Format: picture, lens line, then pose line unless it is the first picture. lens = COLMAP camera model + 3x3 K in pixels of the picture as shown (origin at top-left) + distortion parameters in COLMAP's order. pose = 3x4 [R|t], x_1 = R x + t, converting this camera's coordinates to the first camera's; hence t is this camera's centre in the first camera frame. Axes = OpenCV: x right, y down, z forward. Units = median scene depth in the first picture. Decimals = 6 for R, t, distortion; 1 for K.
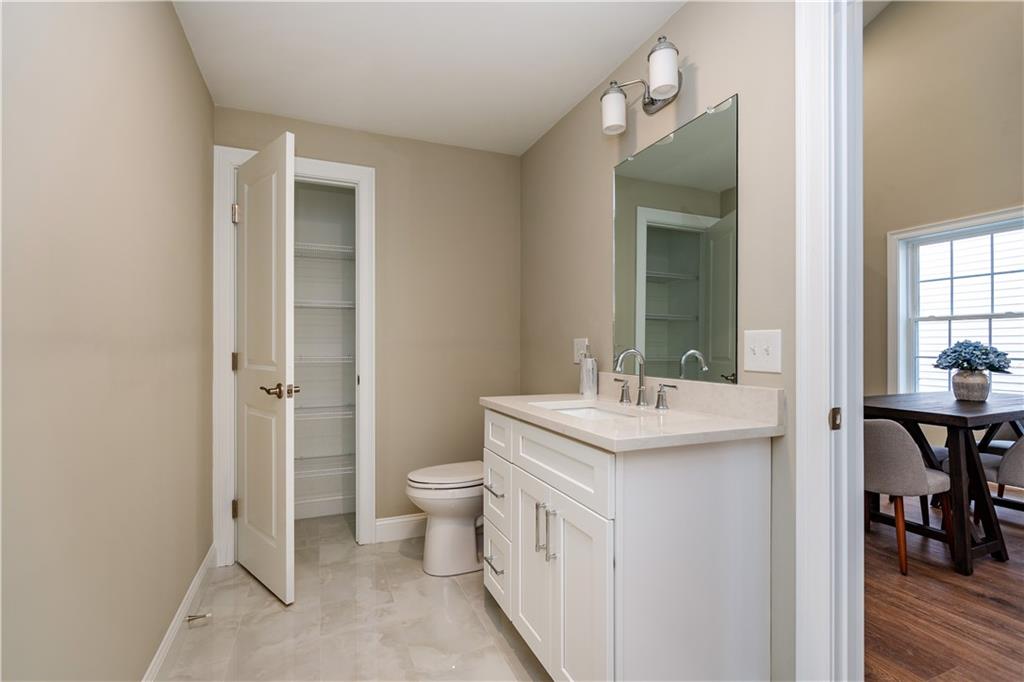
lens RADIAL K [[466.8, 0, 509.4], [0, 466.8, 340.9], [0, 0, 1]] dist [-0.006188, 0.003661]
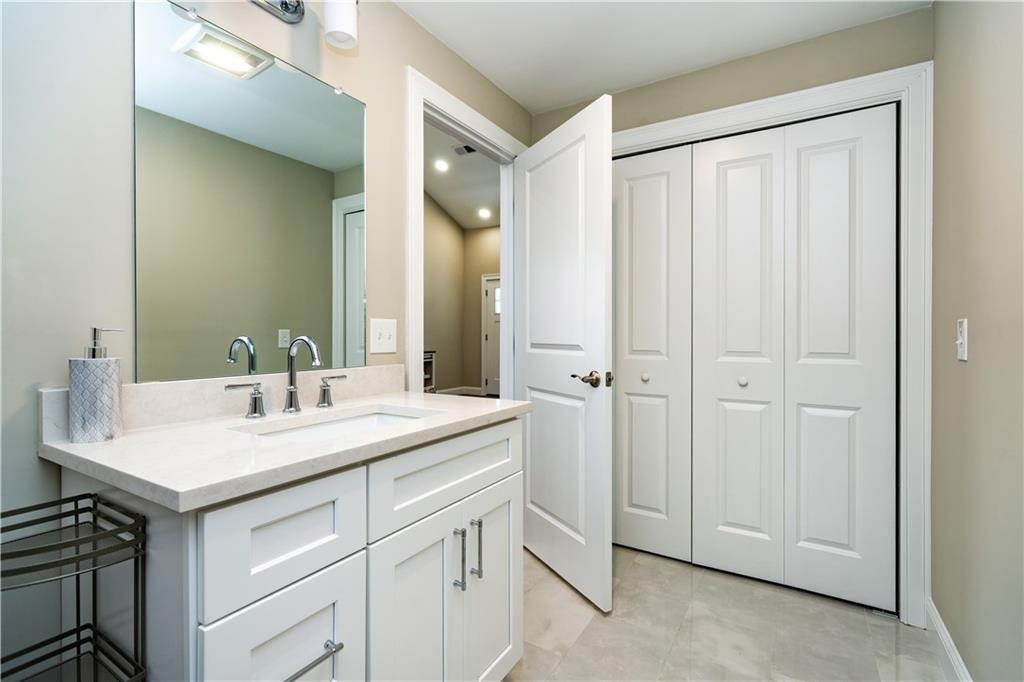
lens RADIAL K [[466.8, 0, 512.5], [0, 466.8, 338.5], [0, 0, 1]] dist [-0.006188, 0.003661]
pose [[-0.564602, -0.021912, 0.825072, -0.624064], [-0.018424, 0.999733, 0.013943, 0.004709], [-0.825158, -0.007328, -0.564855, 1.321974]]
